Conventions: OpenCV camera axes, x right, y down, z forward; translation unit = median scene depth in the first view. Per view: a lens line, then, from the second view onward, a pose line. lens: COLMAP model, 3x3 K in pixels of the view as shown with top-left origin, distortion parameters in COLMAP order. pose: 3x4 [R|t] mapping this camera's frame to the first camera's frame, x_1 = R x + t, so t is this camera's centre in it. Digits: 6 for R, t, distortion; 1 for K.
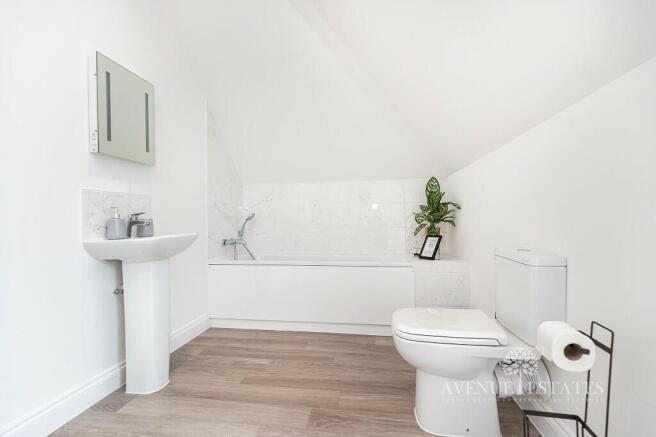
lens RADIAL K [[296.4, 0, 330.8], [0, 296.4, 217.8], [0, 0, 1]] dist [0.000888, -0.000897]
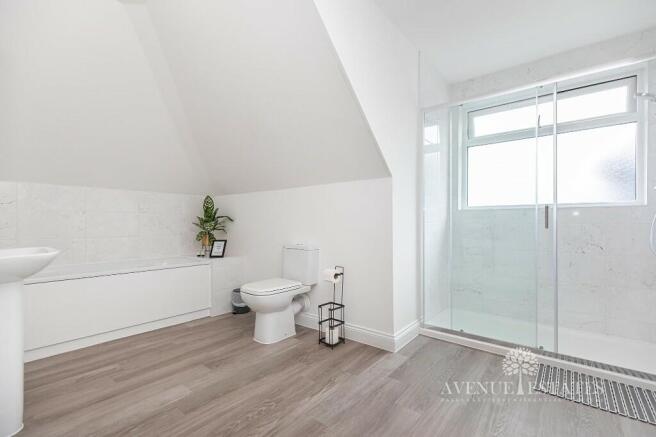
lens RADIAL K [[296.4, 0, 326.2], [0, 296.4, 222.9], [0, 0, 1]] dist [0.000888, -0.000897]
pose [[0.513653, 0.013363, 0.857894, -0.706467], [-0.011482, 0.999896, -0.008701, -0.017543], [-0.857921, -0.005381, 0.513753, -0.166916]]
